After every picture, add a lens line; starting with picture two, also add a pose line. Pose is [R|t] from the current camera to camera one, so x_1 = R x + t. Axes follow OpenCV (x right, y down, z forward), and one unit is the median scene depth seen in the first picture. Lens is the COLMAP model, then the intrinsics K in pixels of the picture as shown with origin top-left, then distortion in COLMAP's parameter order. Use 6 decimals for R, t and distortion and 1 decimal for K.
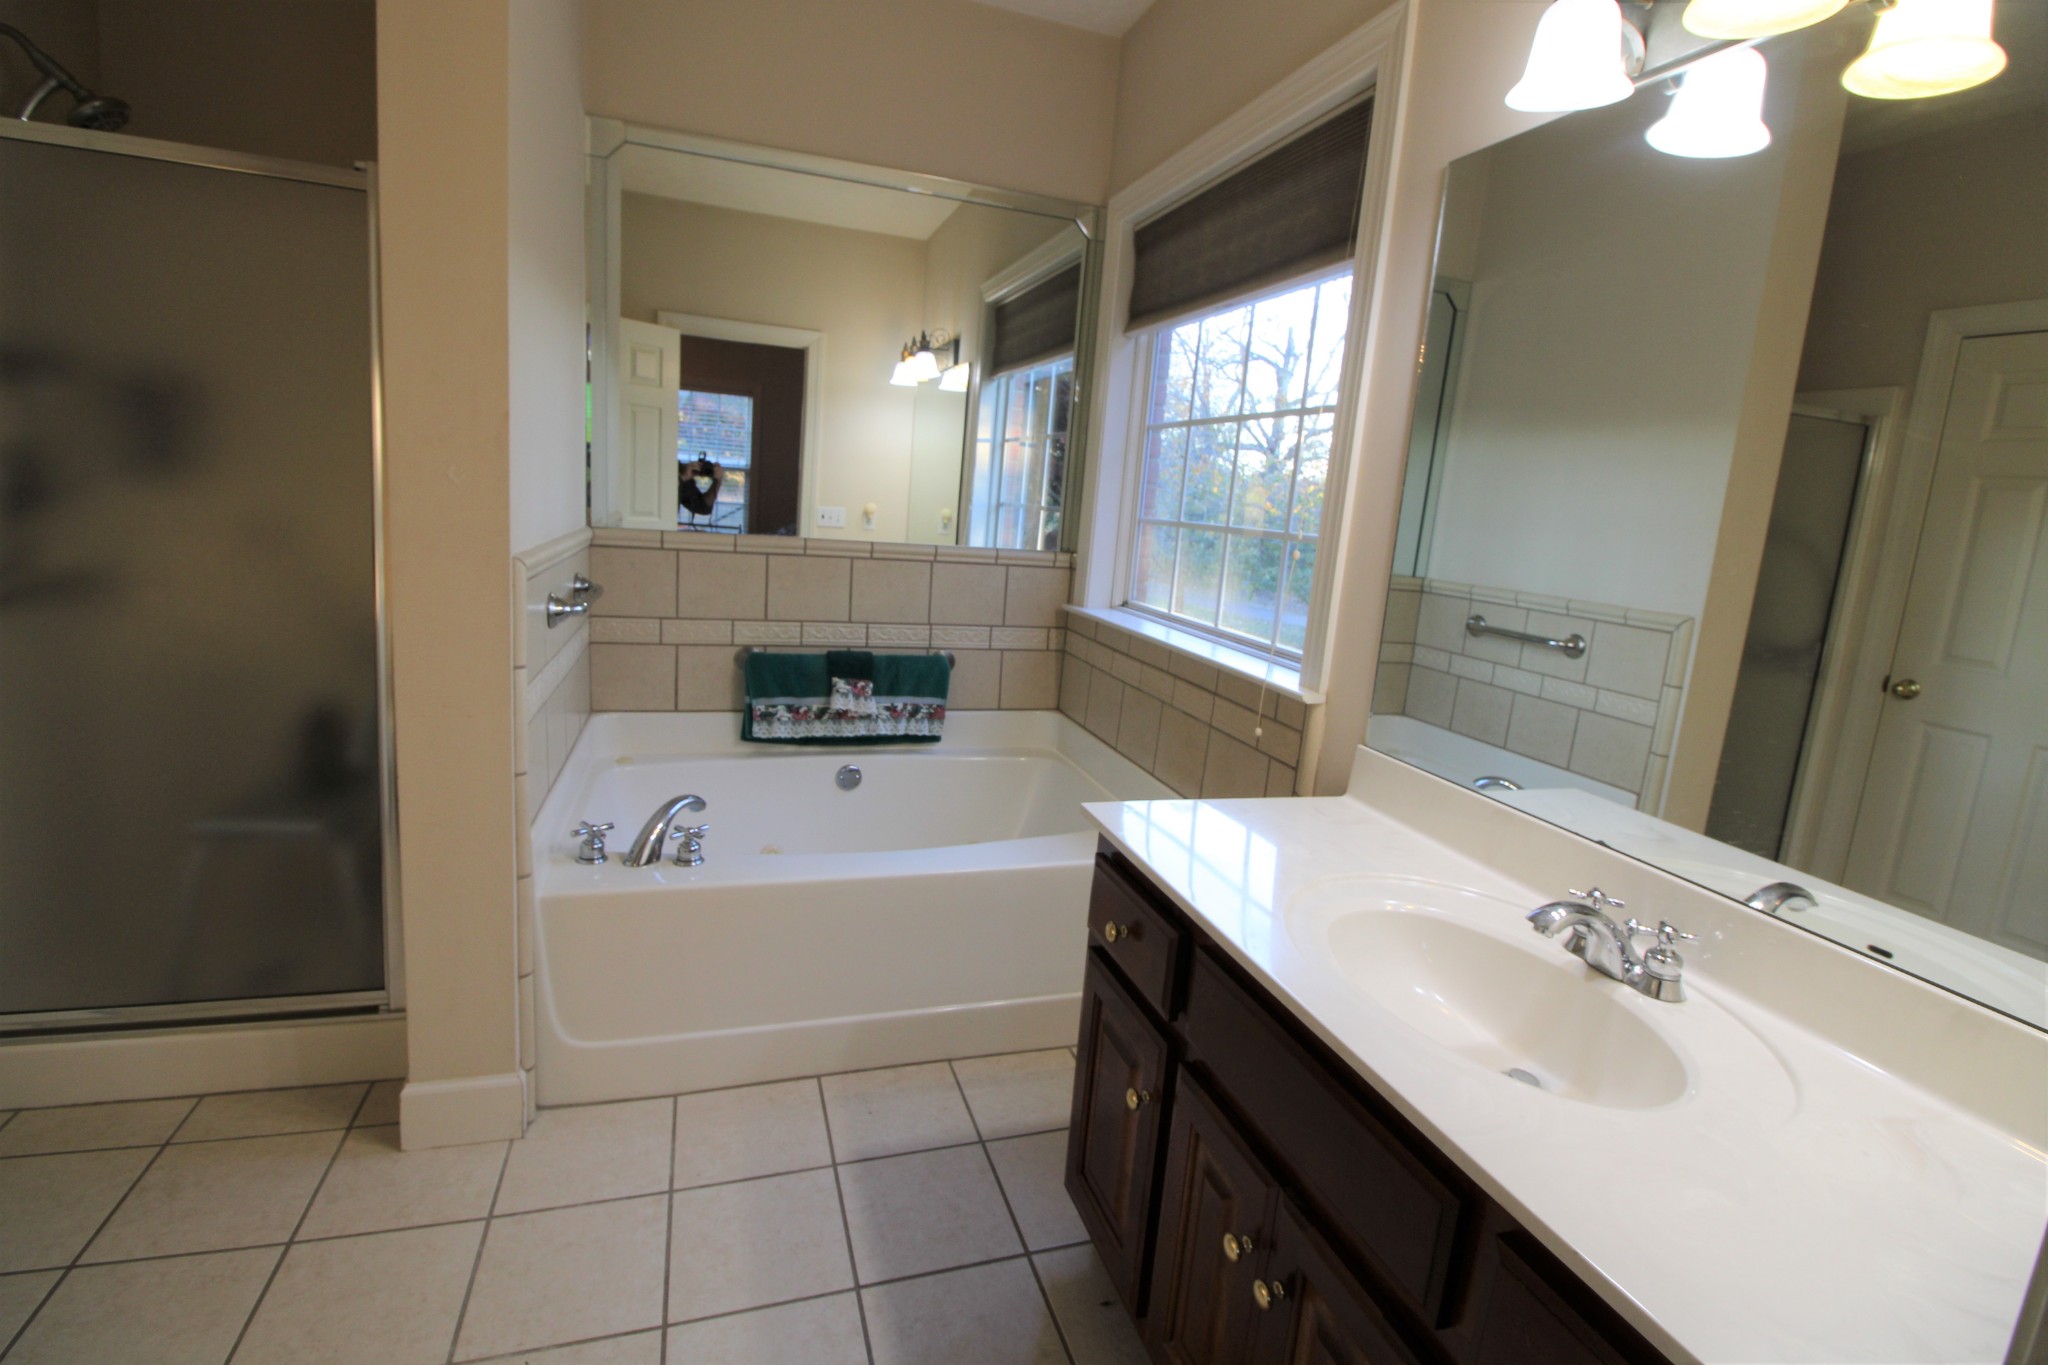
lens RADIAL K [[948.7, 0, 1030.2], [0, 948.7, 650.2], [0, 0, 1]] dist [0.007347, -0.016291]
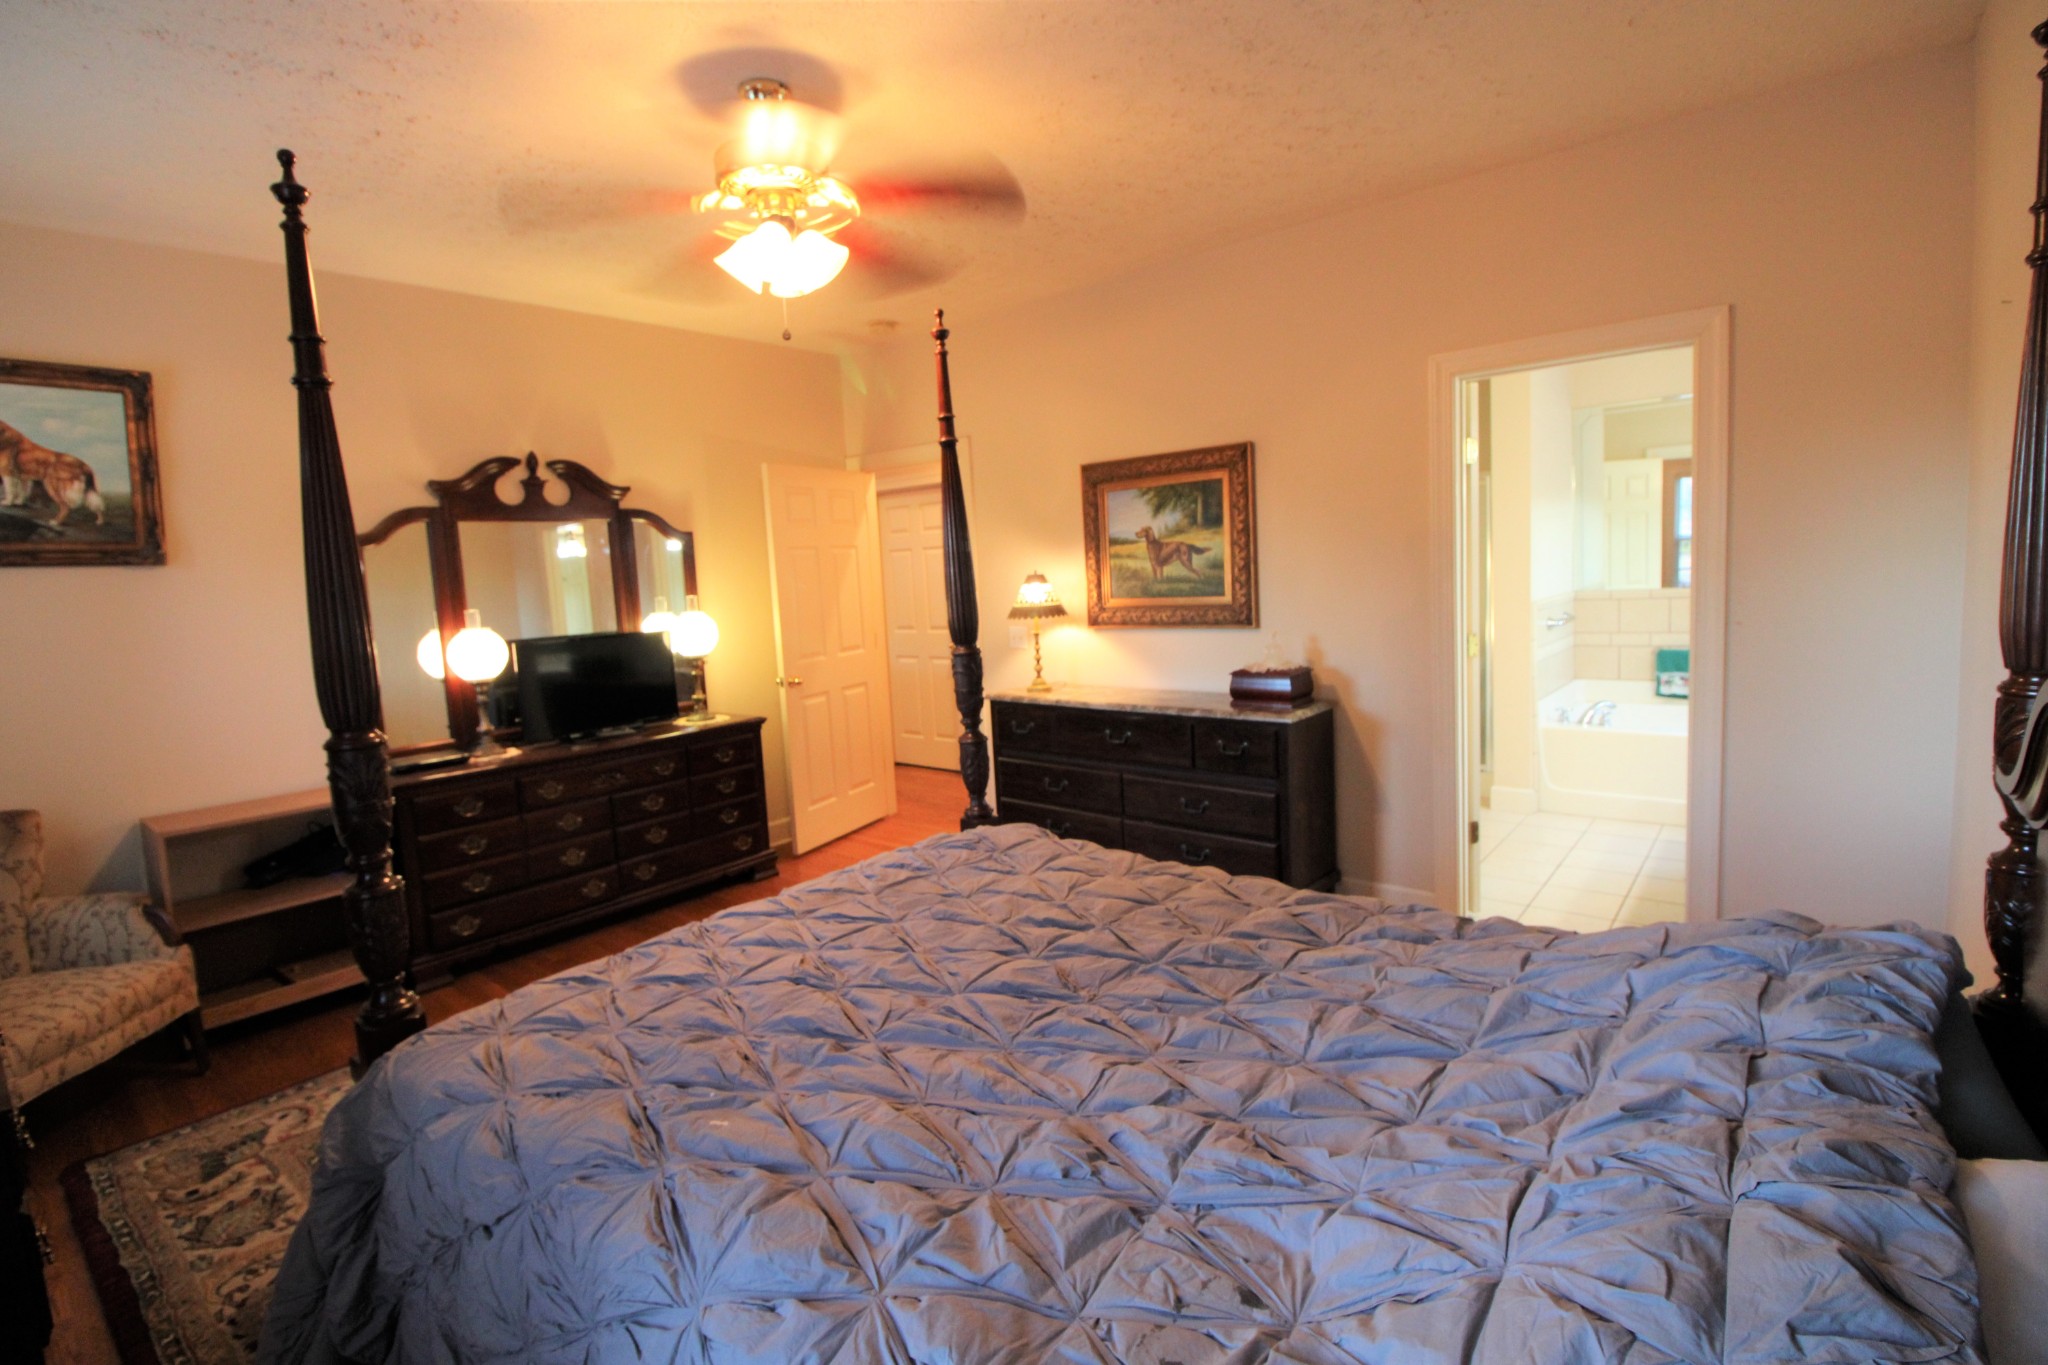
lens RADIAL K [[948.7, 0, 1030.2], [0, 948.7, 650.2], [0, 0, 1]] dist [0.007347, -0.016291]
pose [[0.520238, -0.012771, -0.853926, 0.716080], [-0.046202, 0.998003, -0.043073, 0.151706], [0.852771, 0.061861, 0.518609, -1.143981]]
